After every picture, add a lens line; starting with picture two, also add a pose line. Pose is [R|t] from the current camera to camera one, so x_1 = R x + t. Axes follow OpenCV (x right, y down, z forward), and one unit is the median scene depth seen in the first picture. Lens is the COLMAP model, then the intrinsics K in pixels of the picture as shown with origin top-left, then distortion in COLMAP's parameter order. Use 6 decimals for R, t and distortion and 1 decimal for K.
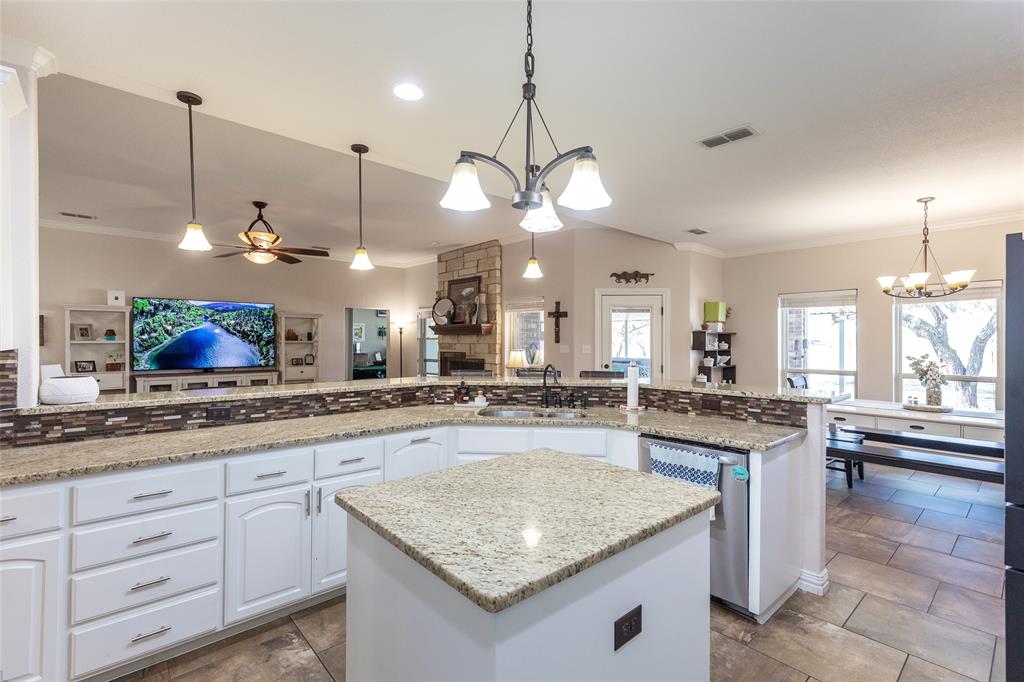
lens RADIAL K [[457.3, 0, 519.6], [0, 457.3, 339.3], [0, 0, 1]] dist [0.010763, -0.002399]
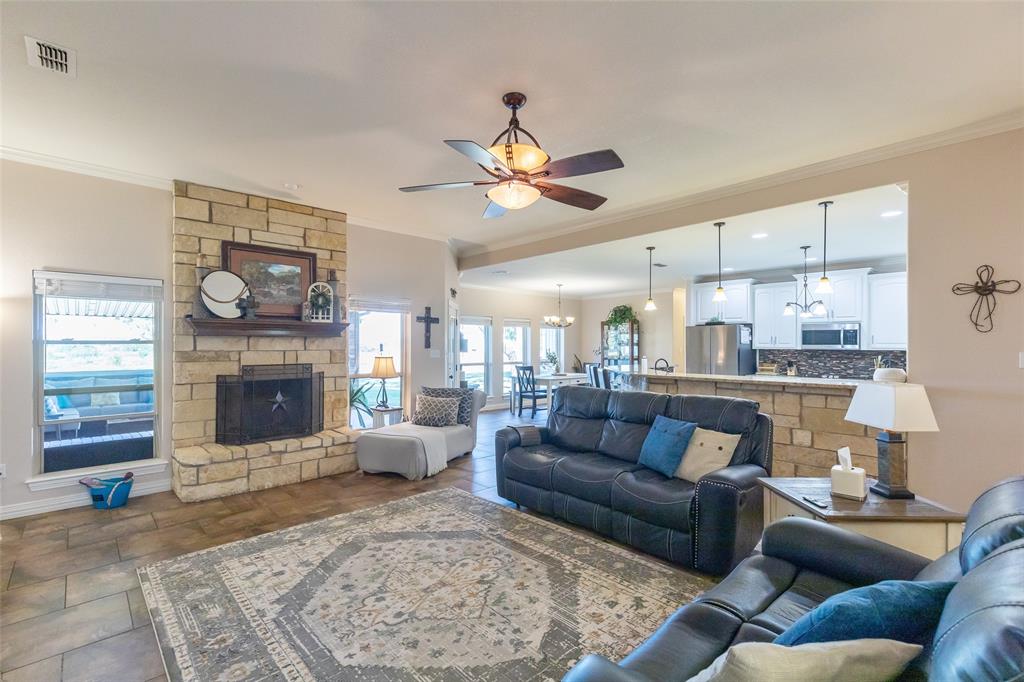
lens RADIAL K [[457.3, 0, 500.6], [0, 457.3, 342.7], [0, 0, 1]] dist [0.010763, -0.002399]
pose [[0.004508, 0.004483, 0.999980, -0.962457], [-0.003442, 0.999984, -0.004467, 0.000219], [-0.999984, -0.003421, 0.004524, 0.871499]]
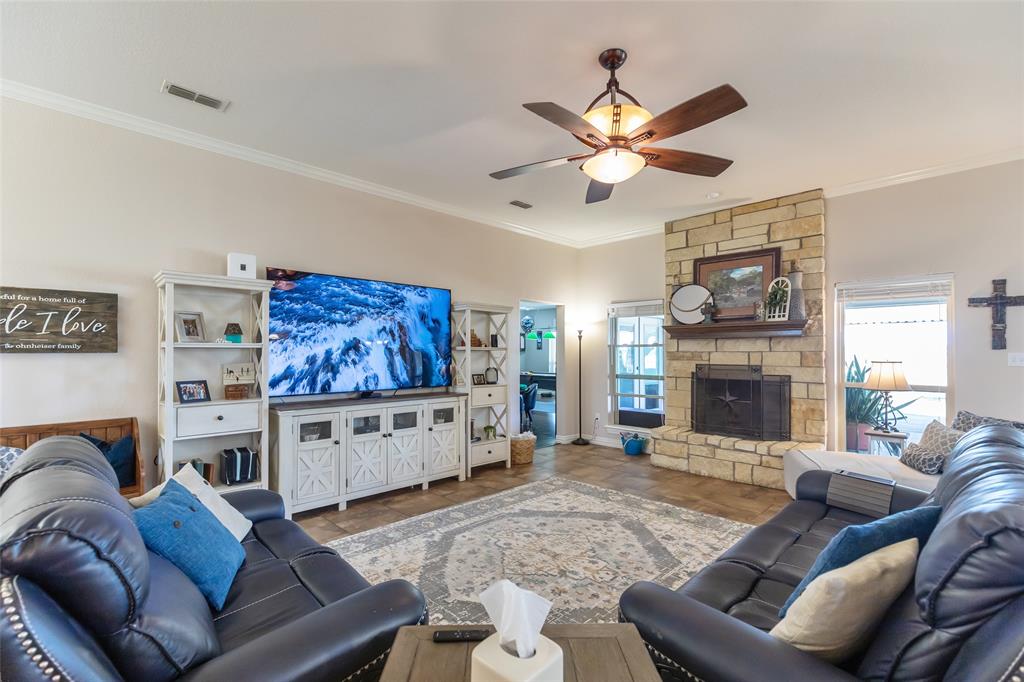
lens RADIAL K [[457.3, 0, 522.4], [0, 457.3, 349.1], [0, 0, 1]] dist [0.010763, -0.002399]
pose [[0.998934, 0.001593, 0.046125, -0.587465], [-0.001340, 0.999984, -0.005500, 0.012354], [-0.046133, 0.005433, 0.998921, 0.449734]]
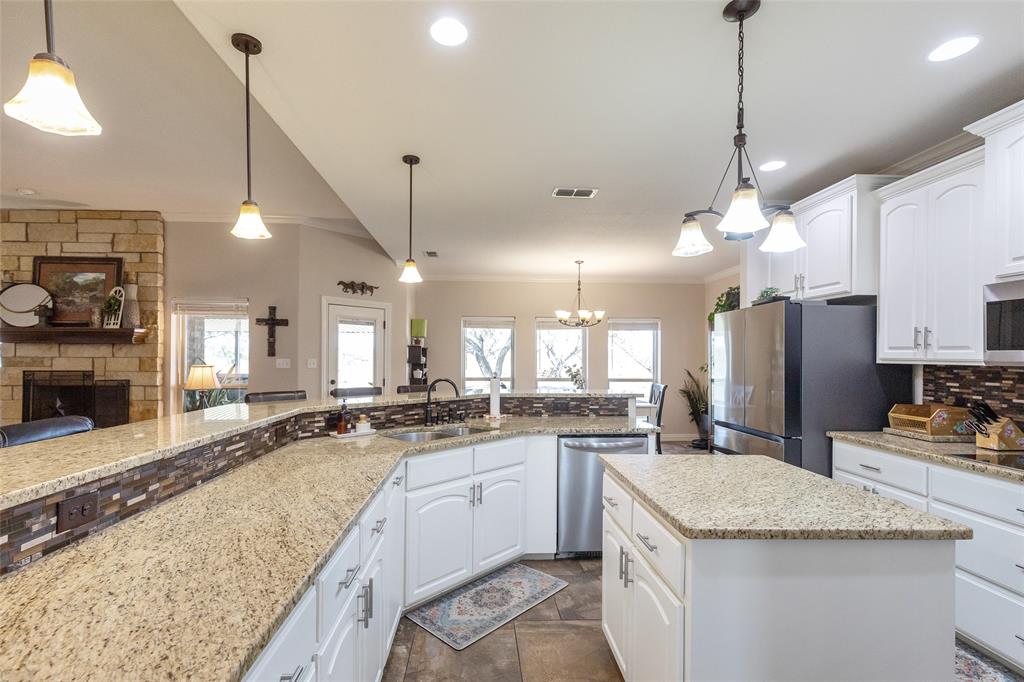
lens RADIAL K [[457.3, 0, 486.5], [0, 457.3, 352.5], [0, 0, 1]] dist [0.010763, -0.002399]
pose [[0.651453, 0.008417, 0.758642, -0.306364], [-0.006115, 0.999964, -0.005844, 0.003589], [-0.758665, -0.000832, 0.651481, 0.171541]]
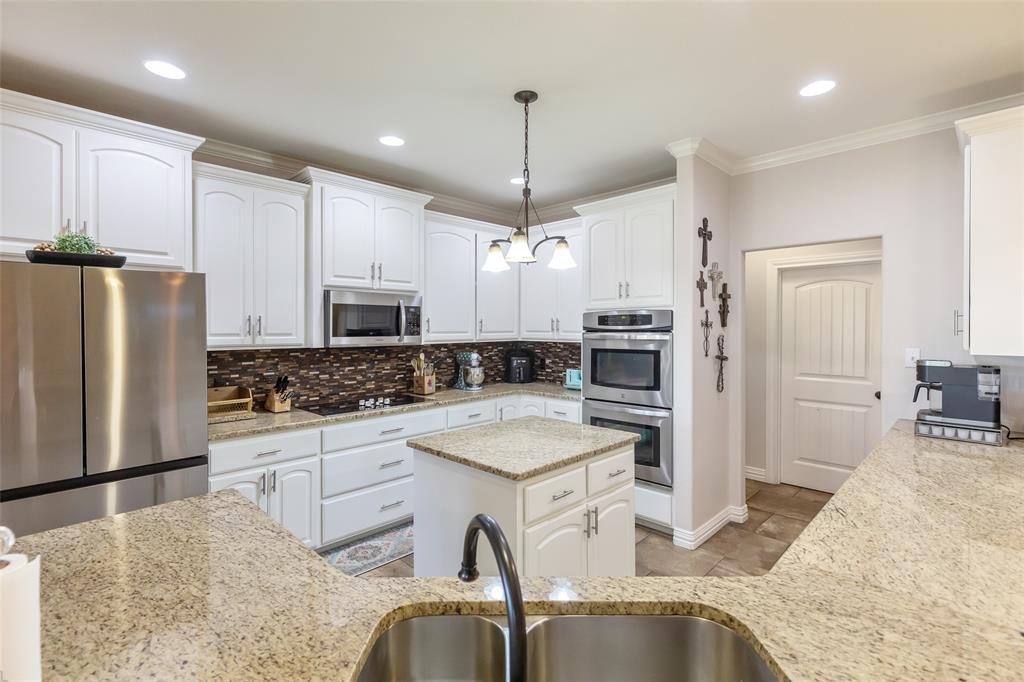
lens RADIAL K [[457.3, 0, 528.1], [0, 457.3, 327.0], [0, 0, 1]] dist [0.010763, -0.002399]
pose [[-0.997906, -0.000391, -0.064687, 0.026314], [-0.000534, 0.999997, 0.002200, -0.014392], [0.064686, 0.002230, -0.997903, 0.620854]]
